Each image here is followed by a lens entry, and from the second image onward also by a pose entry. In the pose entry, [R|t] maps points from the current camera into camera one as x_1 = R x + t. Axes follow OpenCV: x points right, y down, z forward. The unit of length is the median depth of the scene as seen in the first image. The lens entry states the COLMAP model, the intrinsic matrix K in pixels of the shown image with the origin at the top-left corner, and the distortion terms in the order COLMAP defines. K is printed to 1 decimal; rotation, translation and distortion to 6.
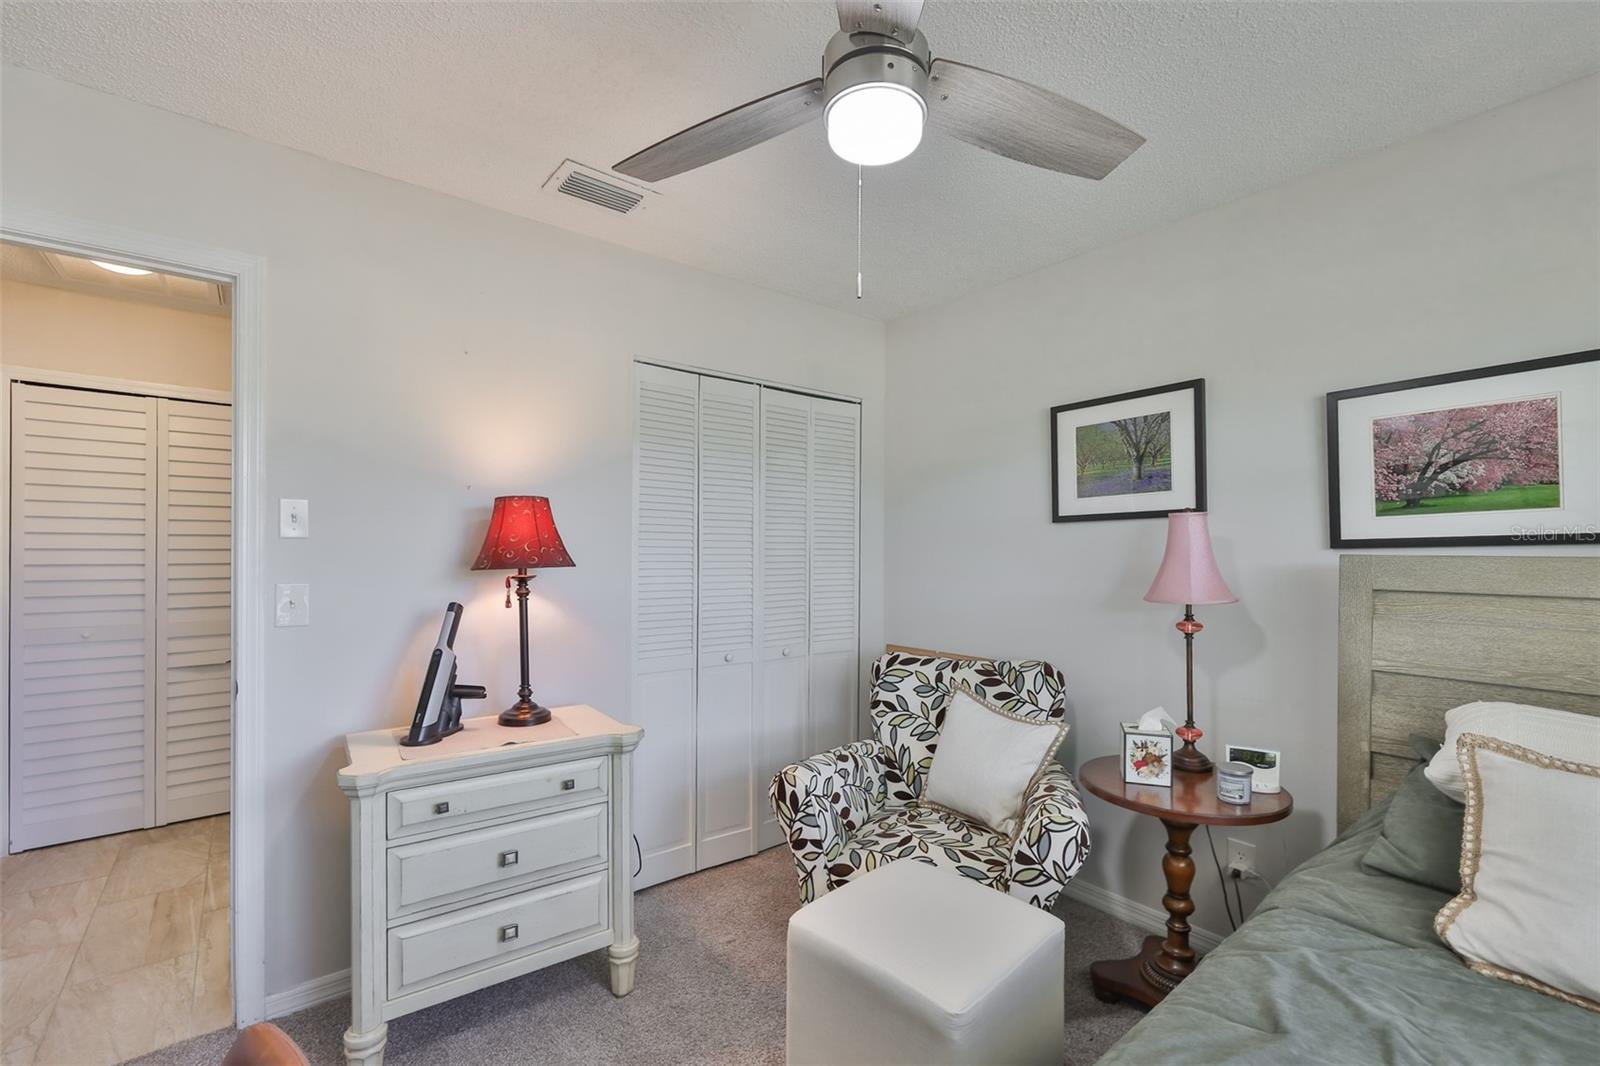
lens RADIAL K [[686.9, 0, 800.0], [0, 686.9, 533.0], [0, 0, 1]] dist [0.000585, 0.000188]
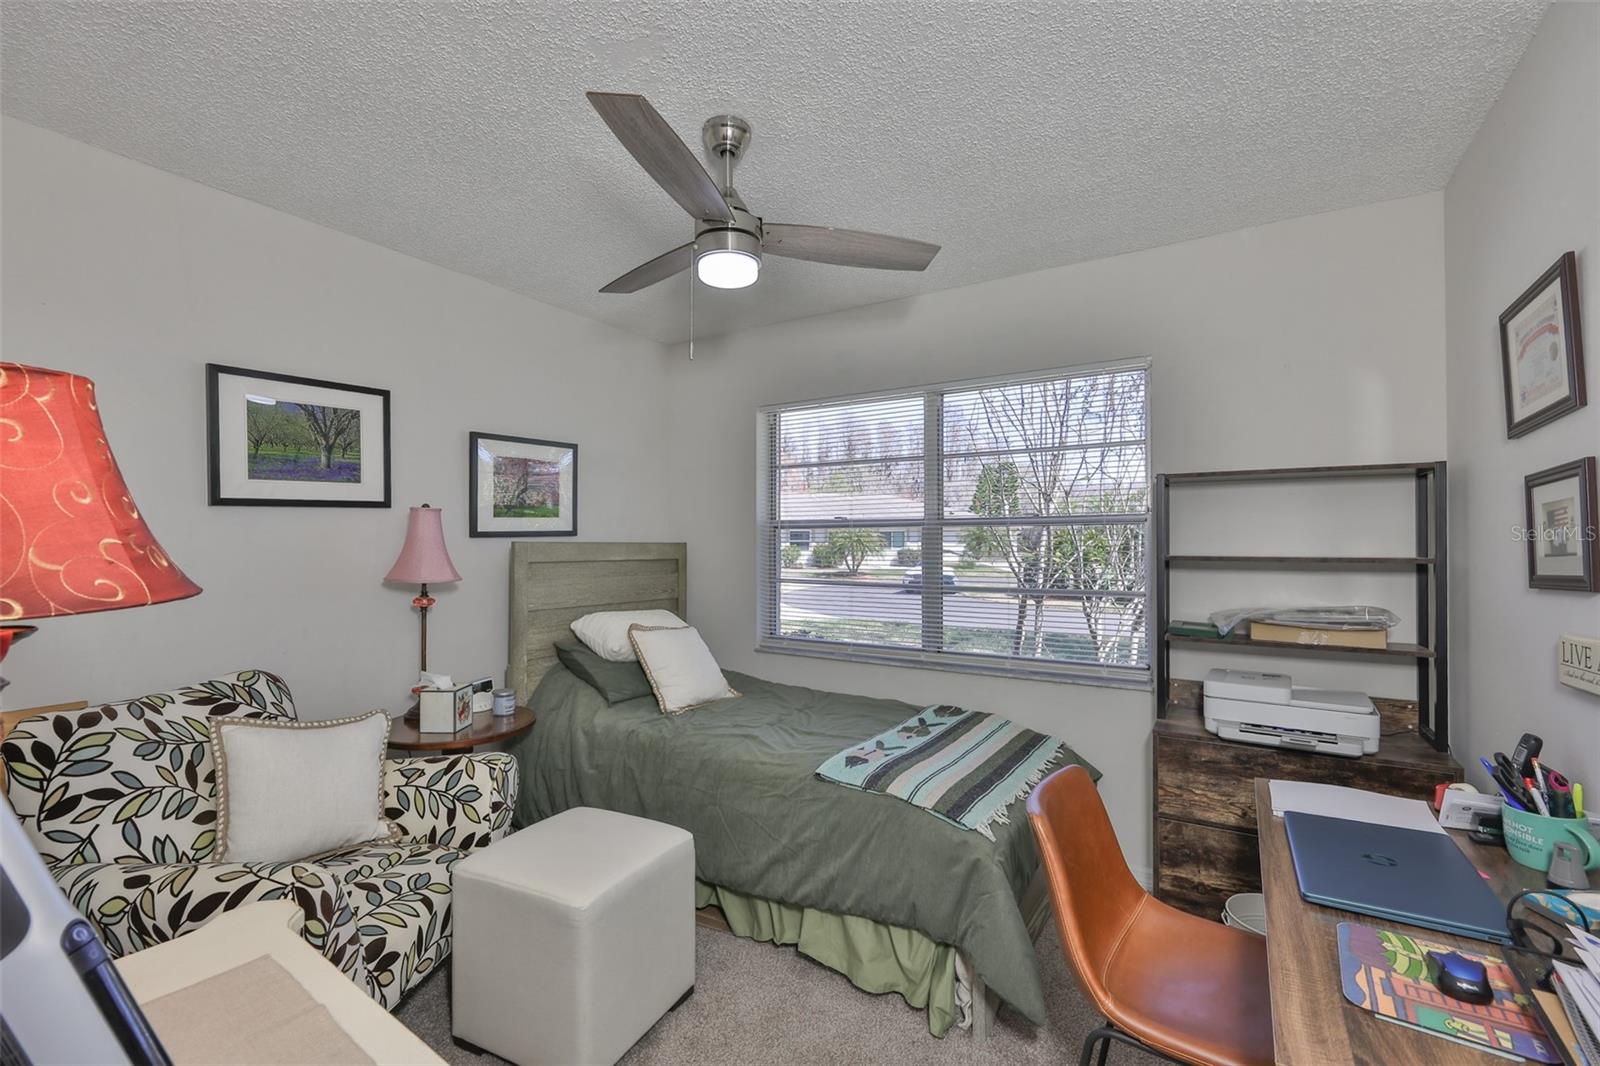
lens RADIAL K [[674.5, 0, 799.9], [0, 674.5, 527.4], [0, 0, 1]] dist [-0.000382, 0.000084]
pose [[-0.296437, 0.014789, 0.954938, -0.669701], [-0.020749, 0.999544, -0.021921, 0.015975], [-0.954827, -0.026312, -0.295996, 0.635524]]
